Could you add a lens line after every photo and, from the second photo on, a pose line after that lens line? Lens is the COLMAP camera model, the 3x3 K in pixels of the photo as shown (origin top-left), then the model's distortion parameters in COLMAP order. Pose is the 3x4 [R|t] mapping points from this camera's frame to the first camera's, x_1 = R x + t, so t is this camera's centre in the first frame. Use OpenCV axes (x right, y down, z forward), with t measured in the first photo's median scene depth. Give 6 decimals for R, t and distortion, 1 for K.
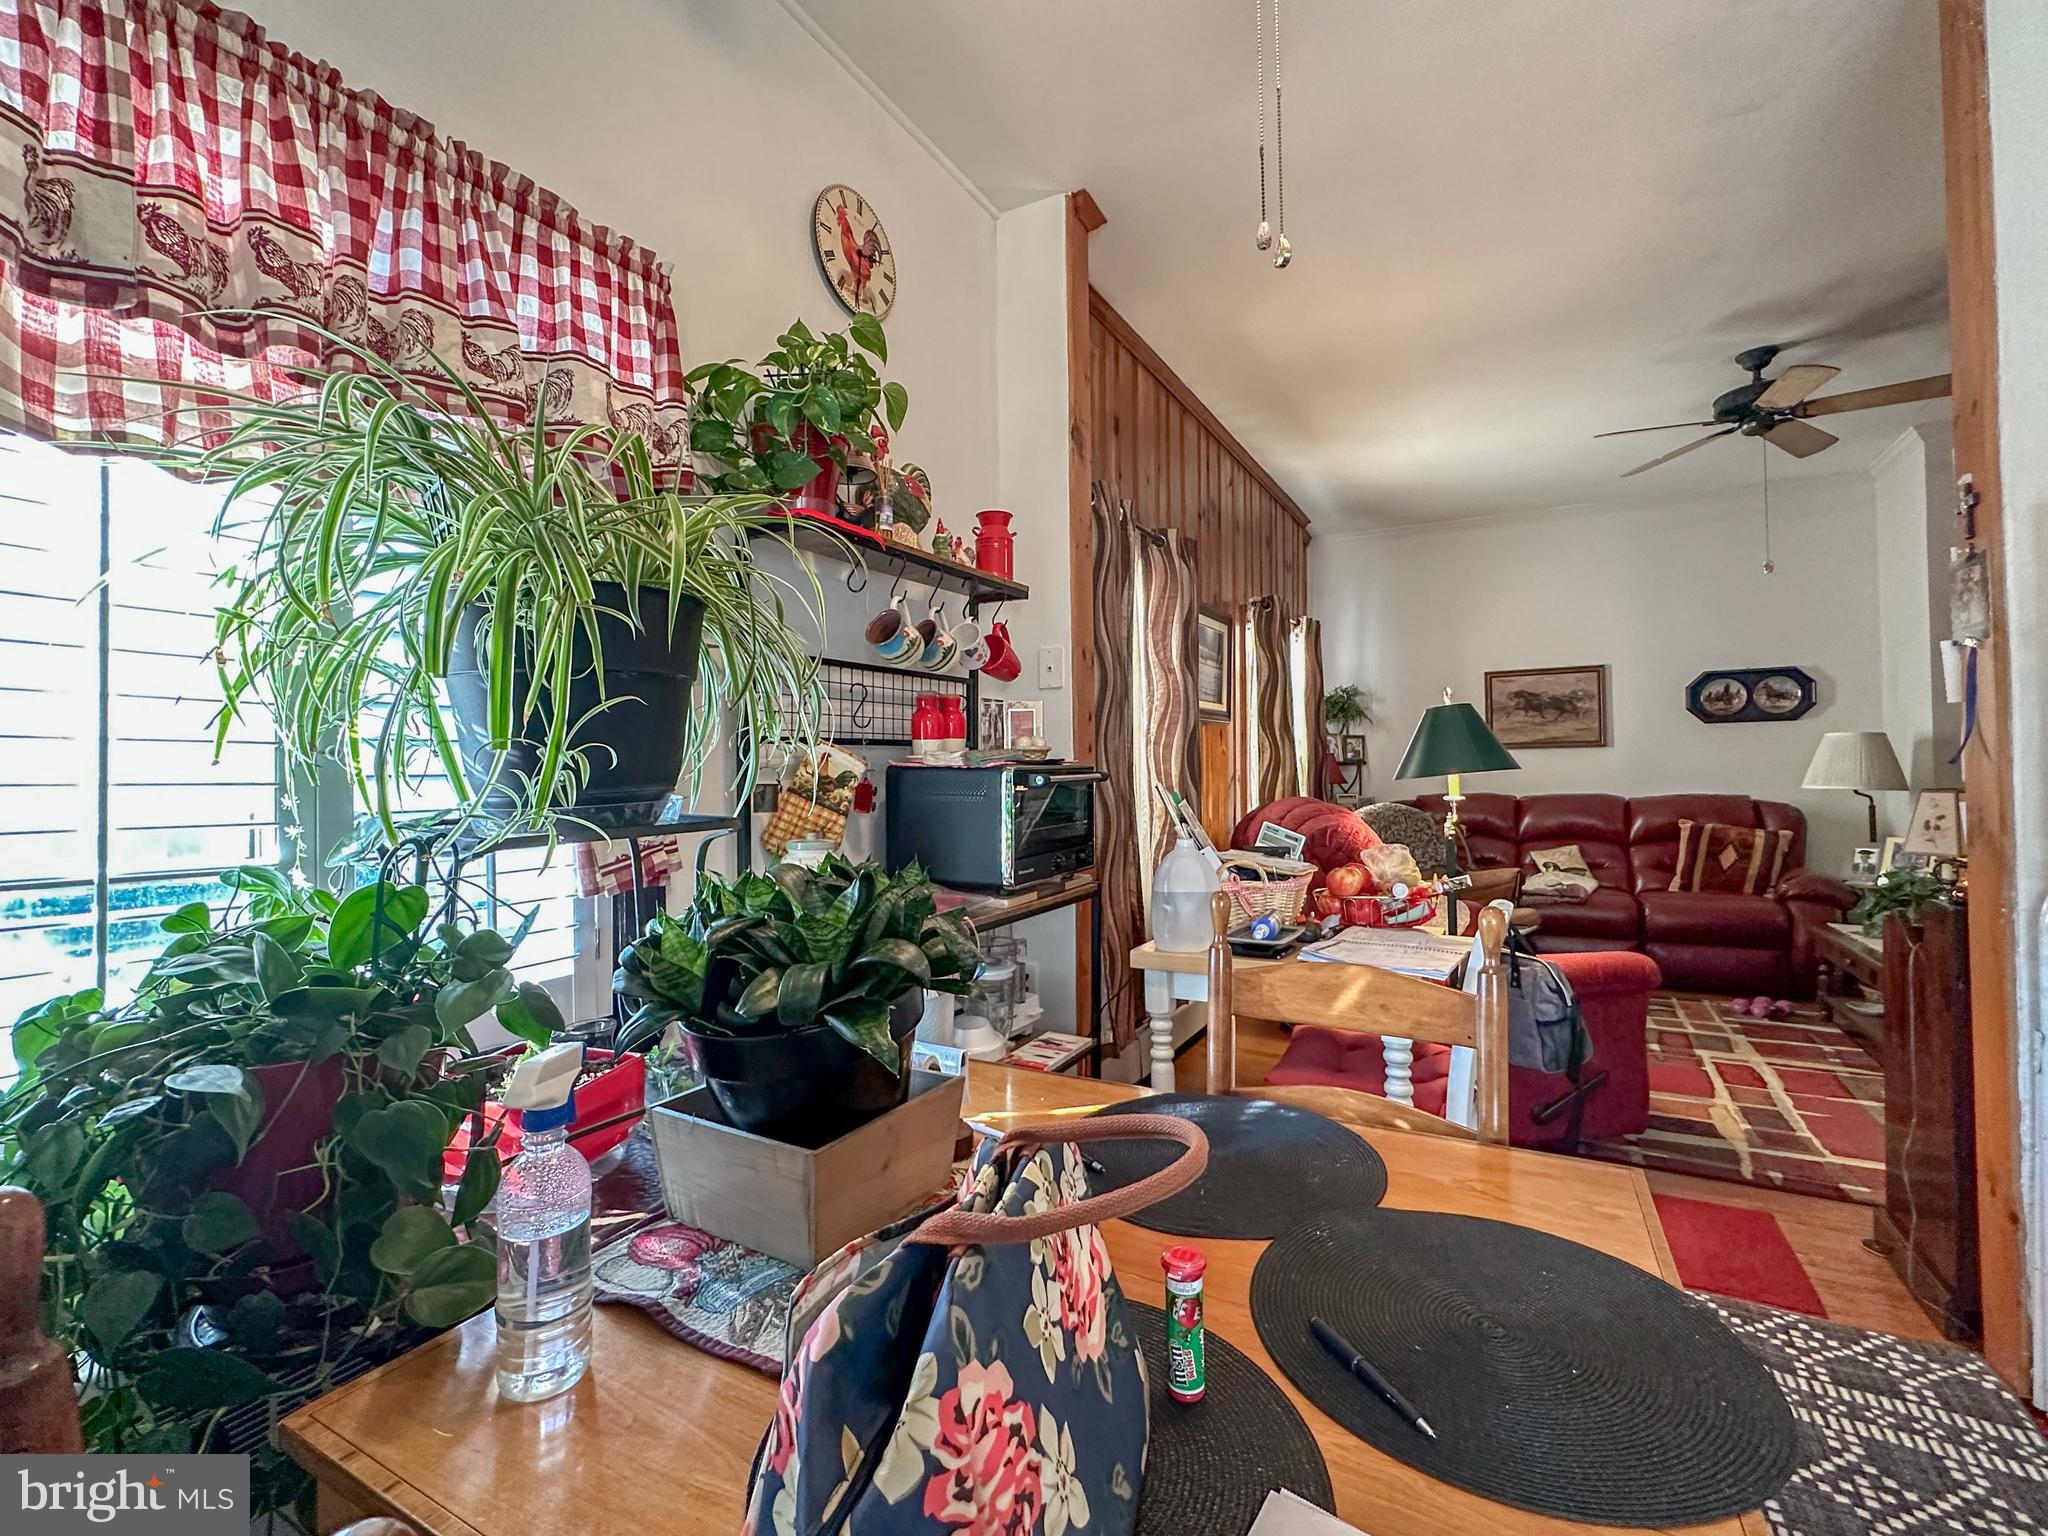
lens RADIAL K [[875.7, 0, 1024.0], [0, 875.7, 768.0], [0, 0, 1]] dist [0.000295, 0.000193]
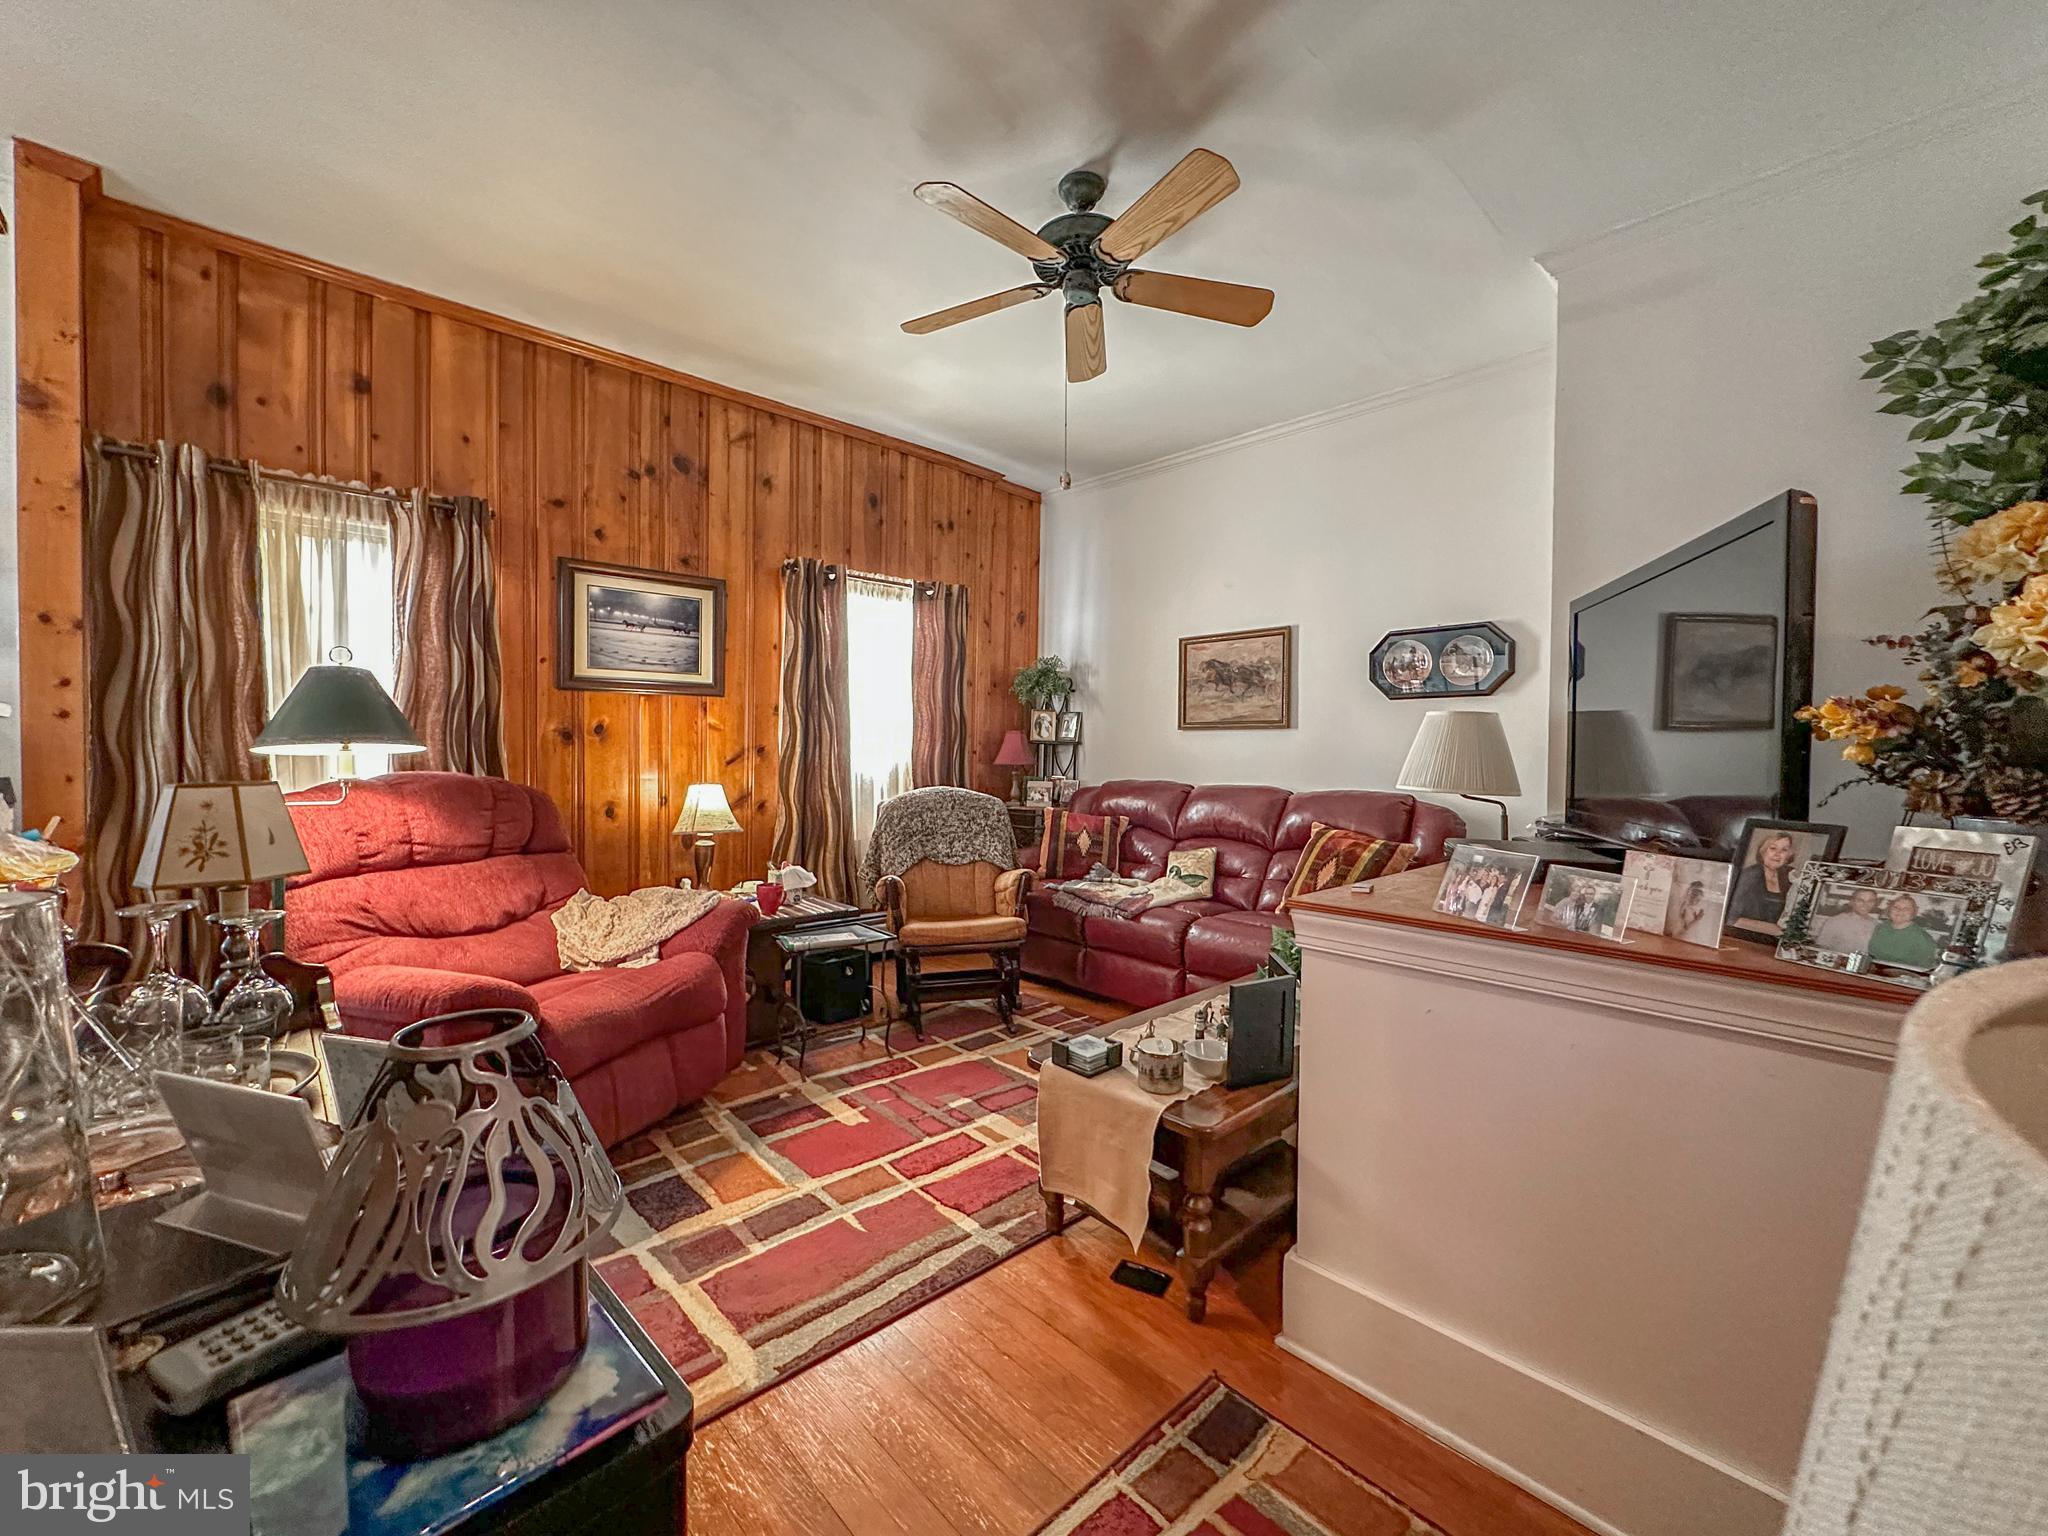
lens RADIAL K [[814.0, 0, 1024.0], [0, 814.0, 768.0], [0, 0, 1]] dist [-0.004929, 0.000164]
pose [[0.954611, 0.029695, -0.296372, 0.688817], [-0.021821, 0.999317, 0.029839, -0.005066], [0.297055, -0.022017, 0.954606, 0.225127]]
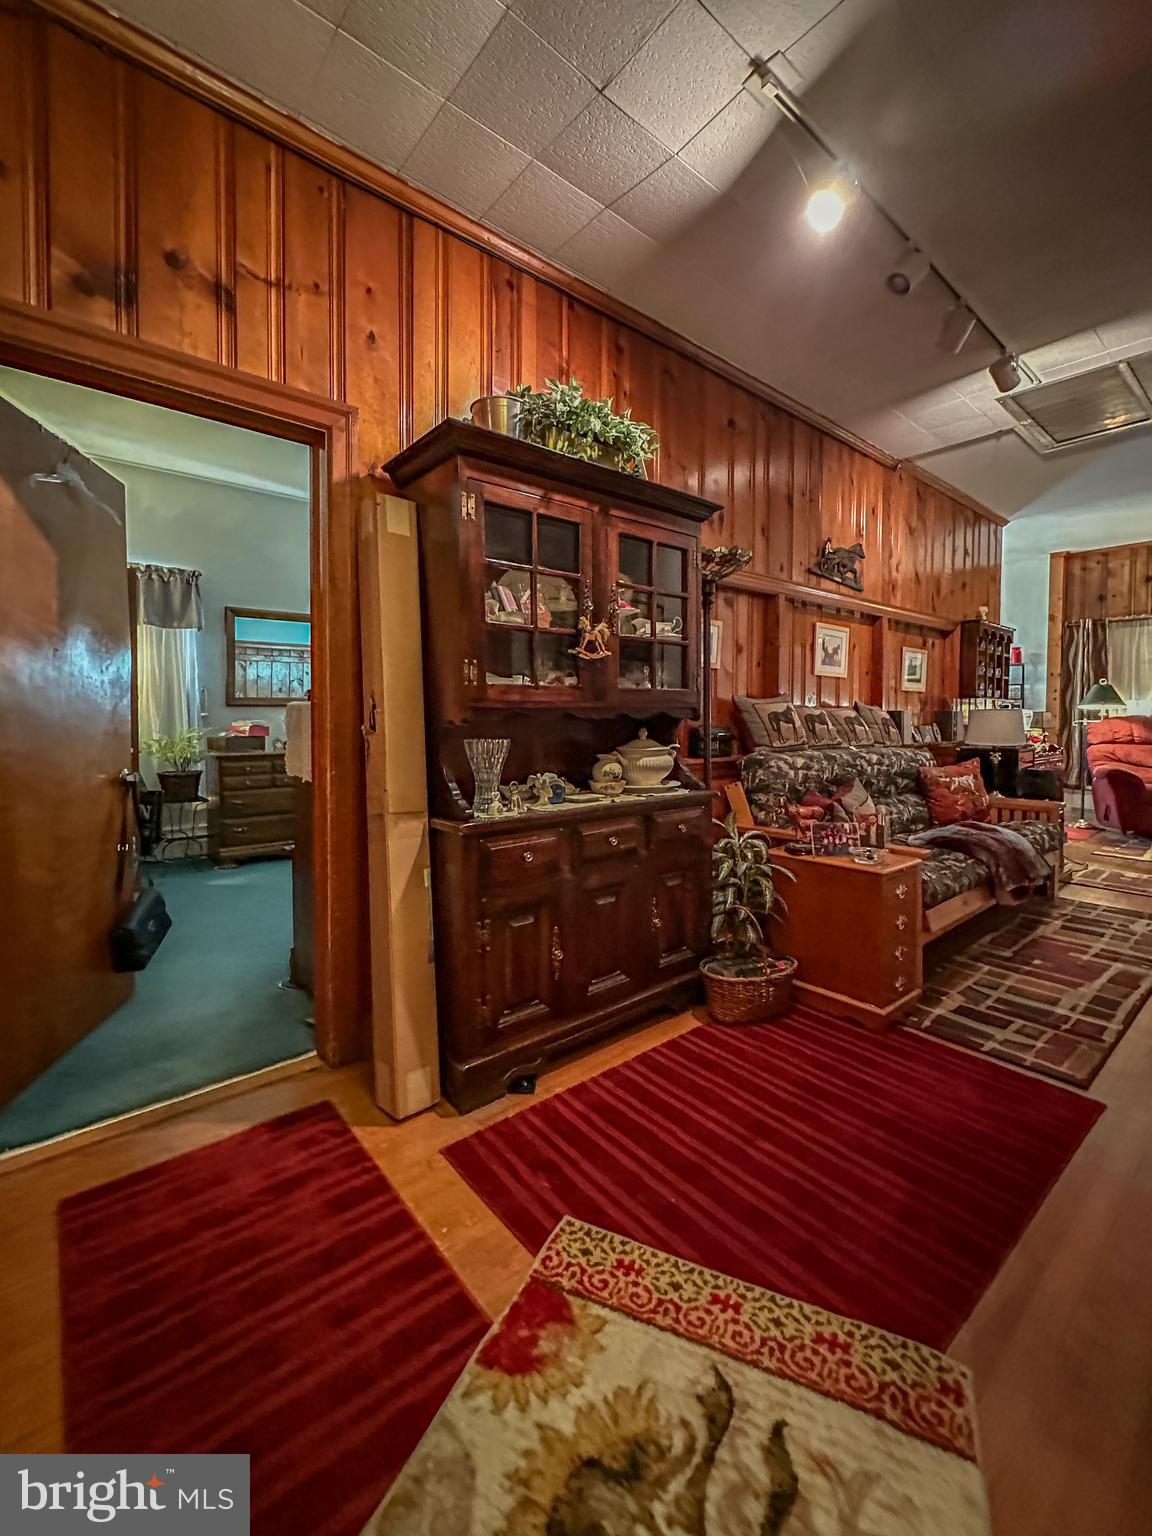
lens RADIAL K [[656.8, 0, 518.6], [0, 656.8, 728.3], [0, 0, 1]] dist [0.000295, 0.000193]
pose [[-0.404410, 0.037576, -0.913806, 1.776447], [0.008261, 0.999265, 0.037434, -0.009706], [0.914541, 0.007590, -0.404423, 0.022478]]
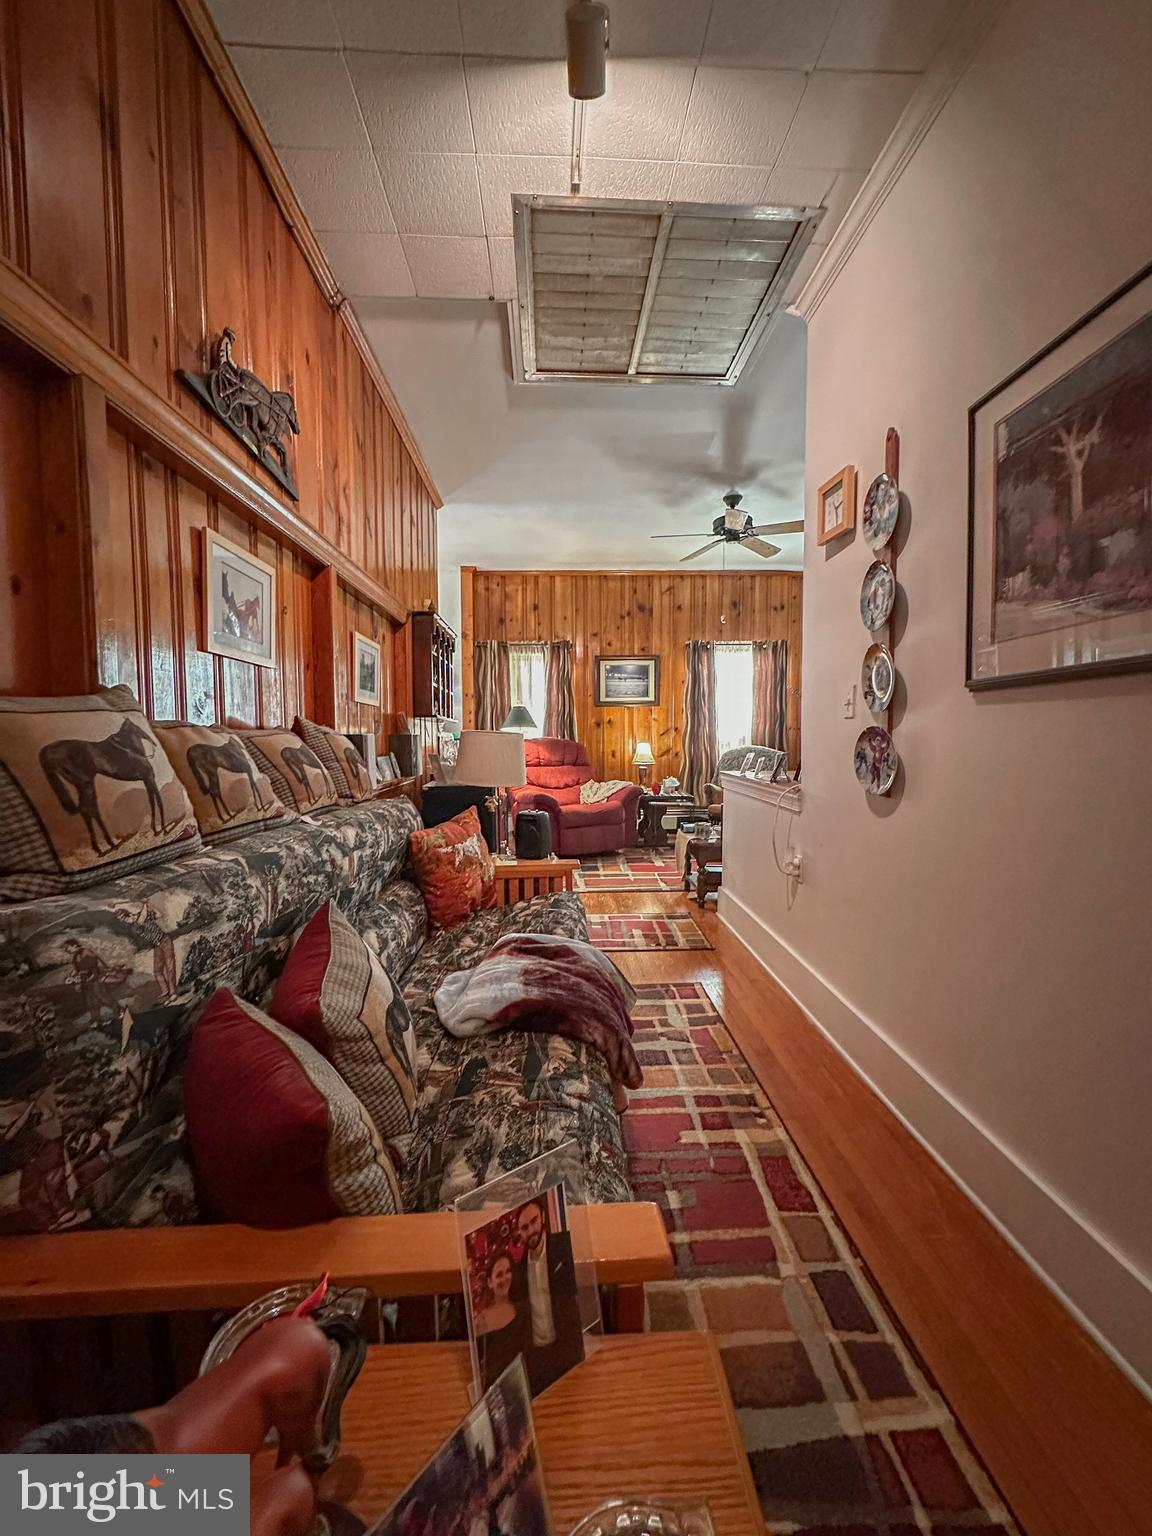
lens RADIAL K [[625.9, 0, 576.0], [0, 625.9, 768.0], [0, 0, 1]] dist [-0.006963, -0.000054]
pose [[0.519486, 0.059703, -0.852391, 1.241222], [-0.000373, 0.997572, 0.069645, -0.003745], [0.854479, -0.035862, 0.518247, 0.021497]]
